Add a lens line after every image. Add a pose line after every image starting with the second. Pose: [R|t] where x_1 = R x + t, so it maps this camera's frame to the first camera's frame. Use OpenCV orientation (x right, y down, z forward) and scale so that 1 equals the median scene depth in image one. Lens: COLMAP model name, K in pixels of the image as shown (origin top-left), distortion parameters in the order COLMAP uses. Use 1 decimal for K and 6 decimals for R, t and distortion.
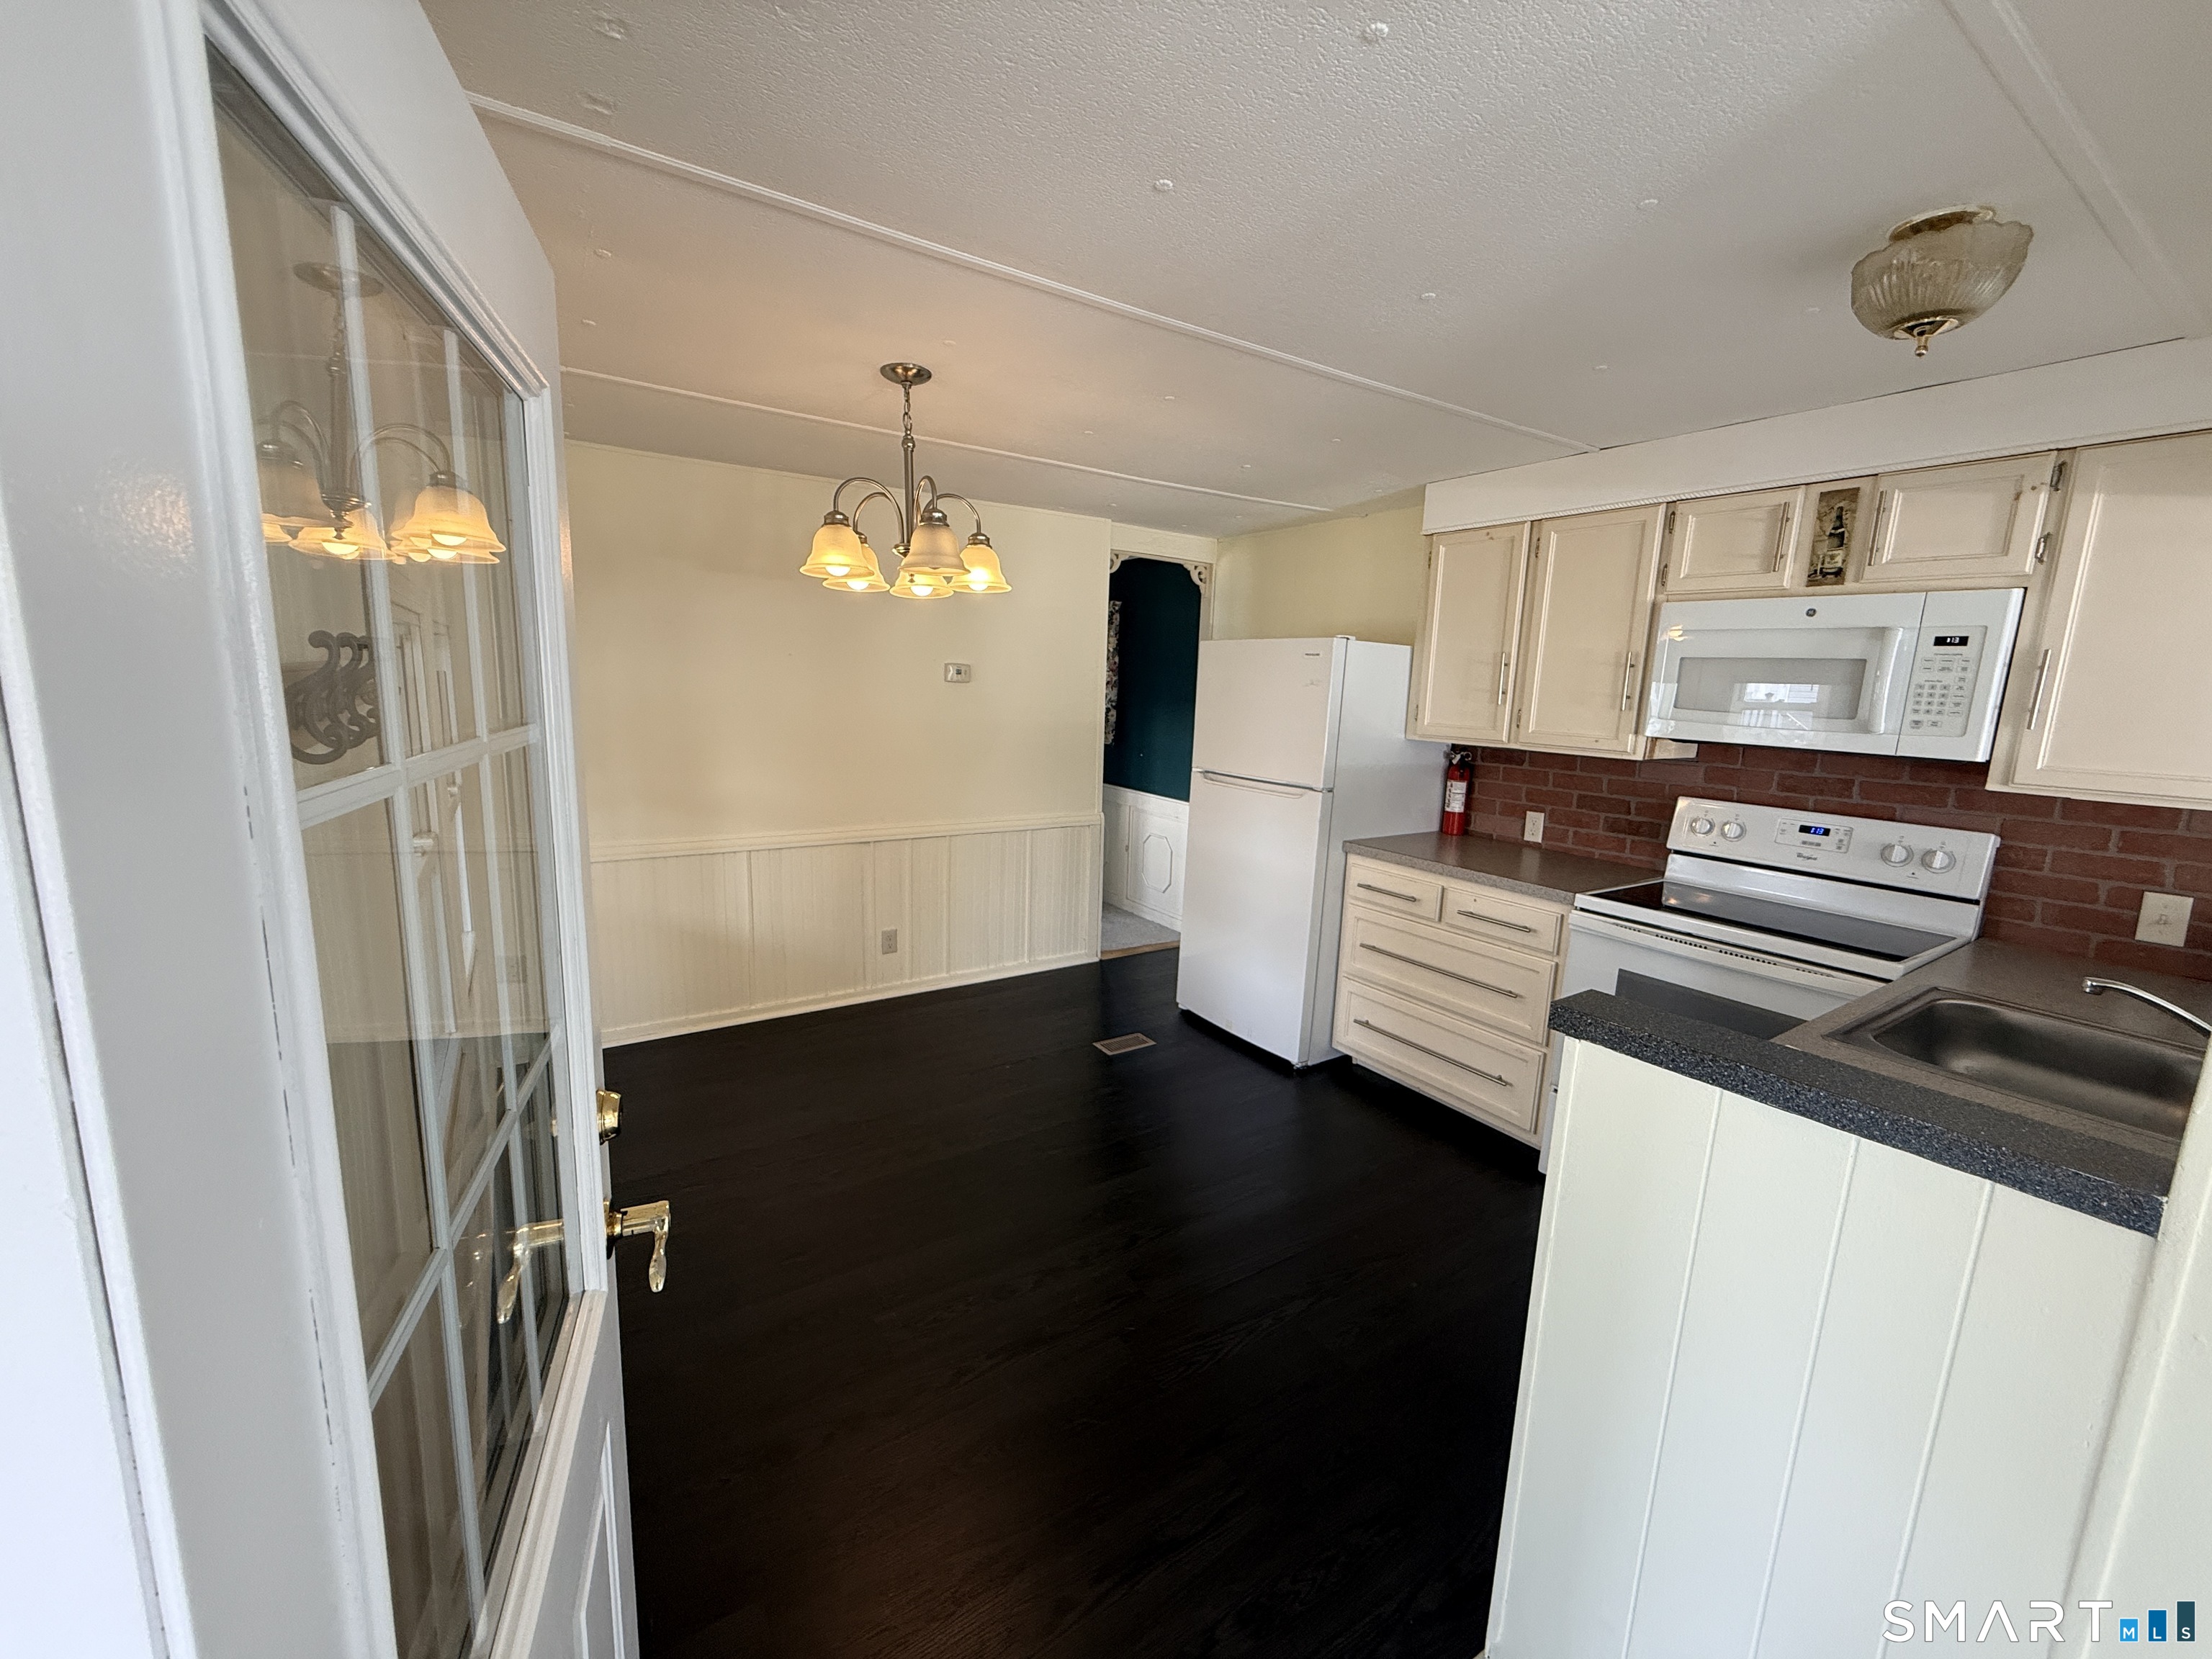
lens RADIAL K [[880.8, 0, 1099.2], [0, 880.8, 830.9], [0, 0, 1]] dist [0.000229, 0.000280]
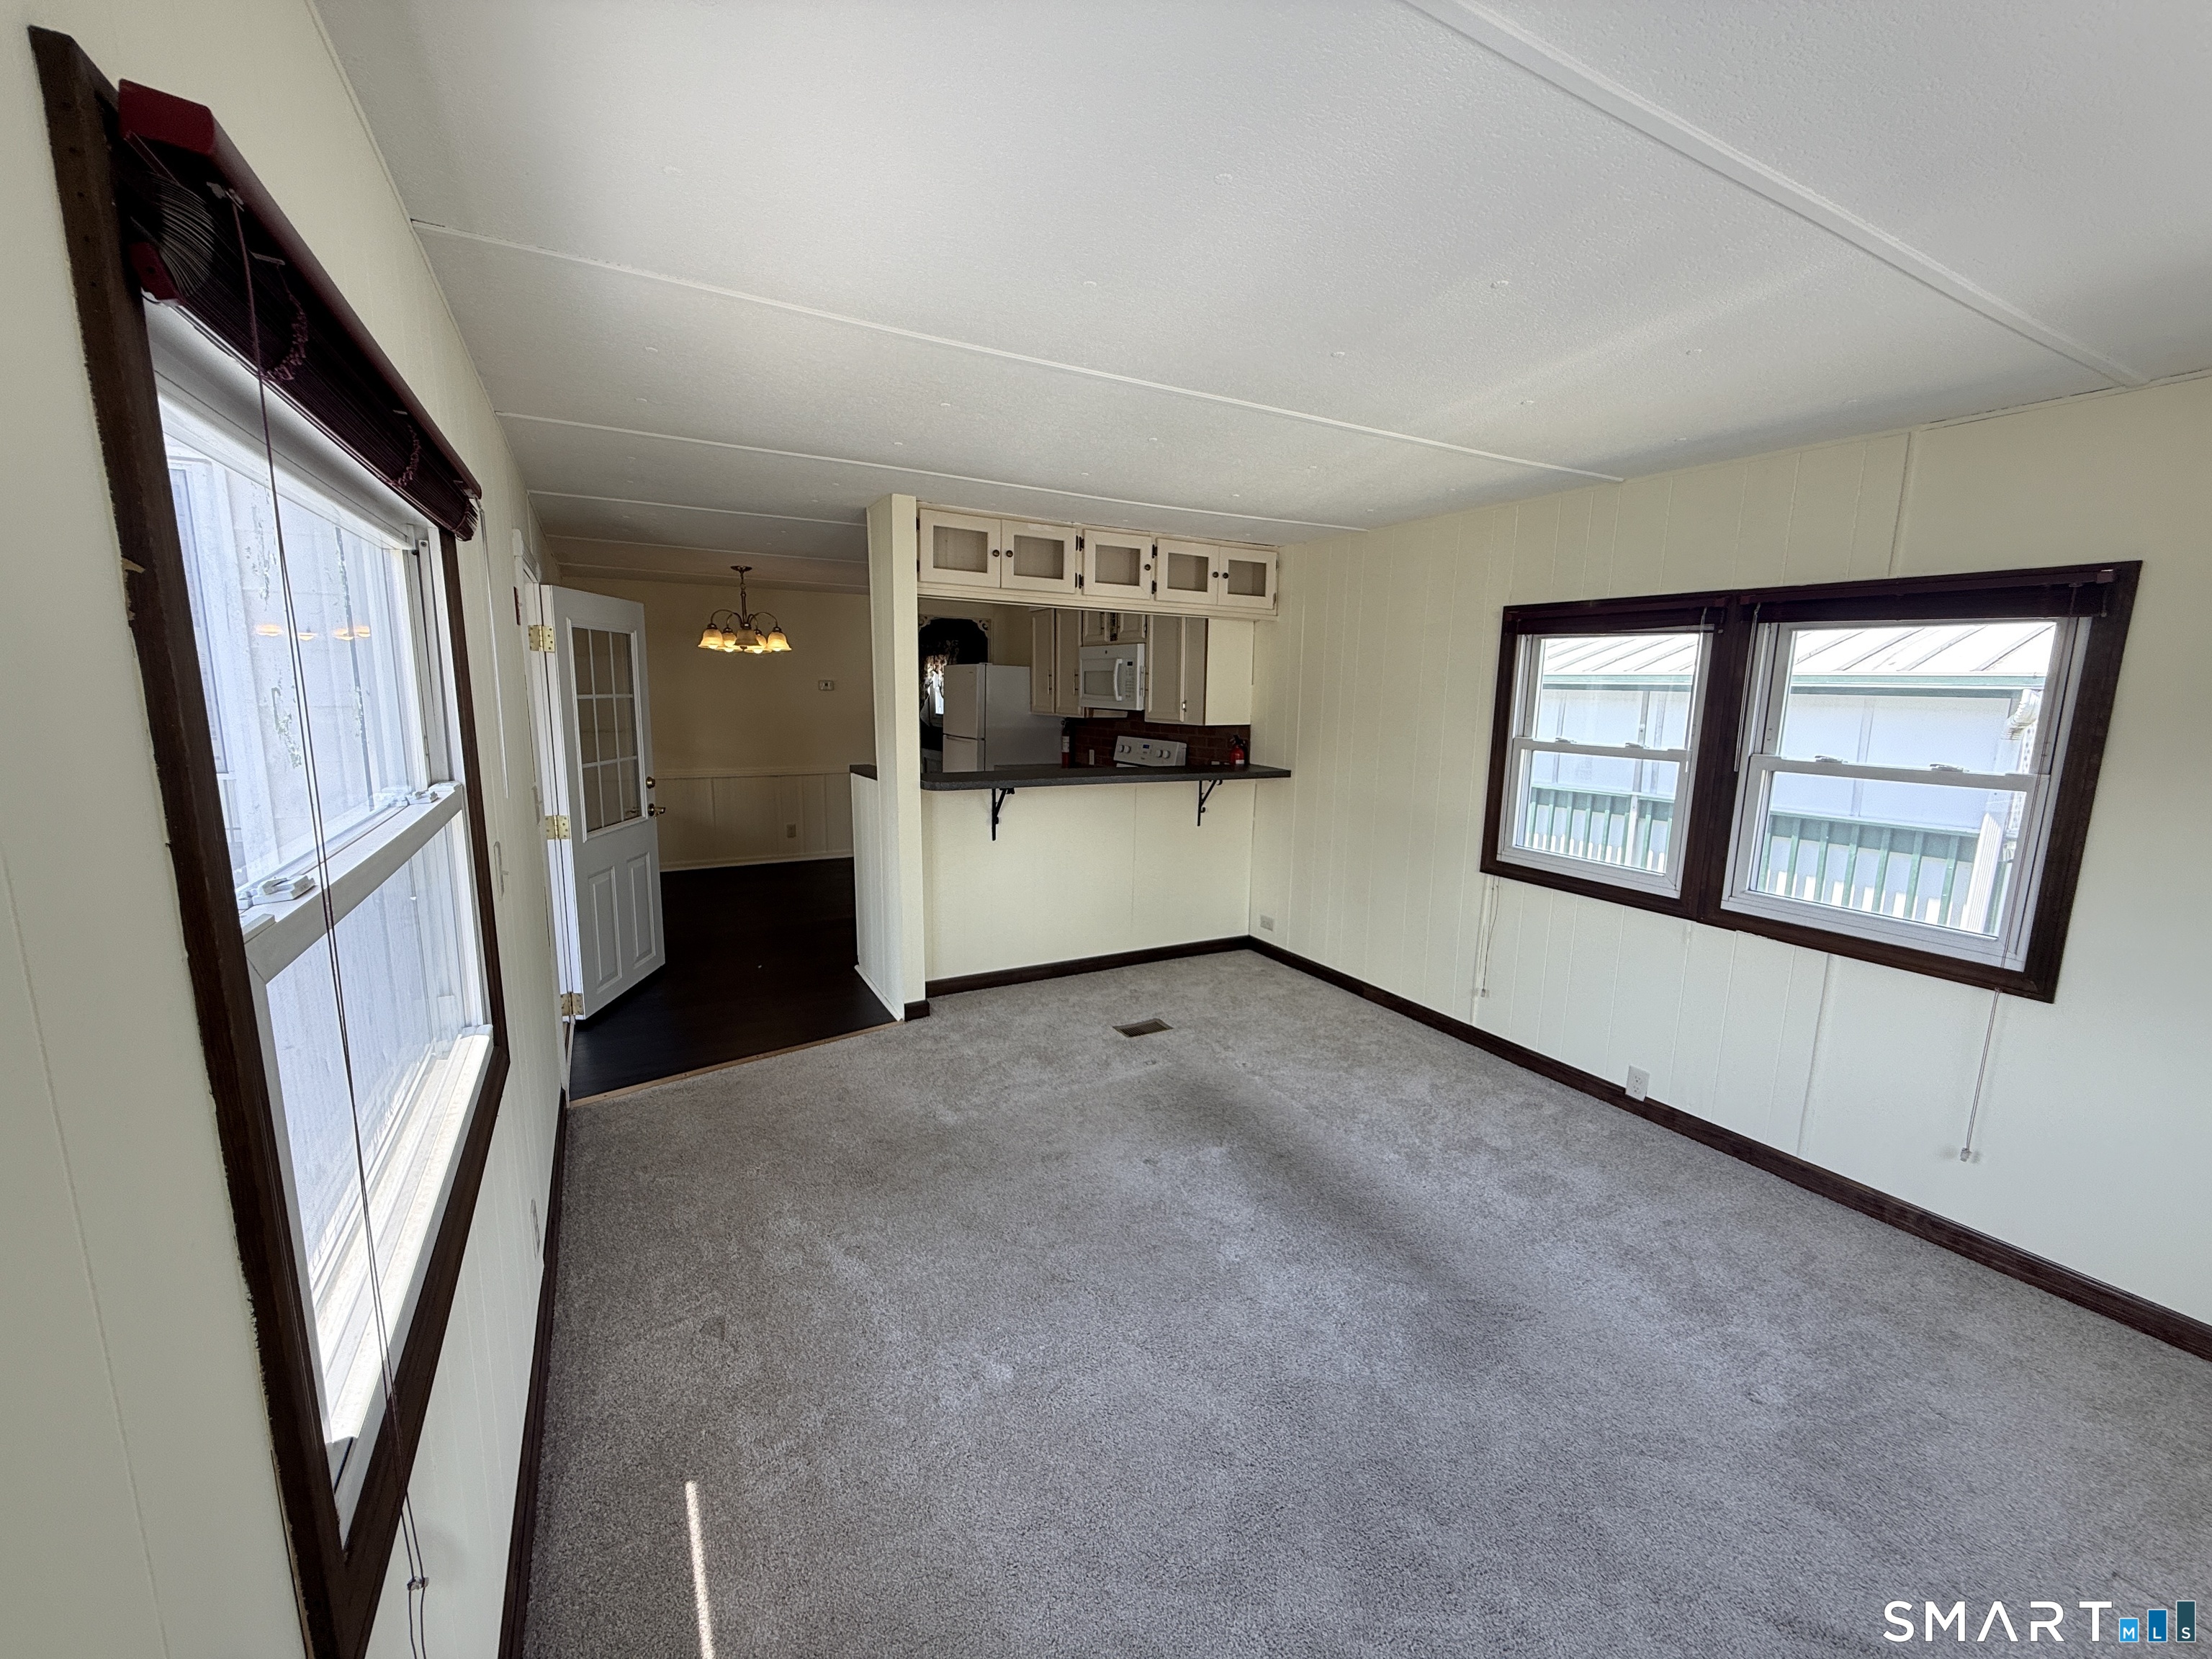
lens RADIAL K [[880.8, 0, 1097.0], [0, 880.8, 827.1], [0, 0, 1]] dist [0.000229, 0.000280]
pose [[0.996932, -0.007409, -0.077920, 0.730578], [0.005789, 0.999763, -0.020993, 0.214219], [0.078057, 0.020478, 0.996739, -1.061549]]
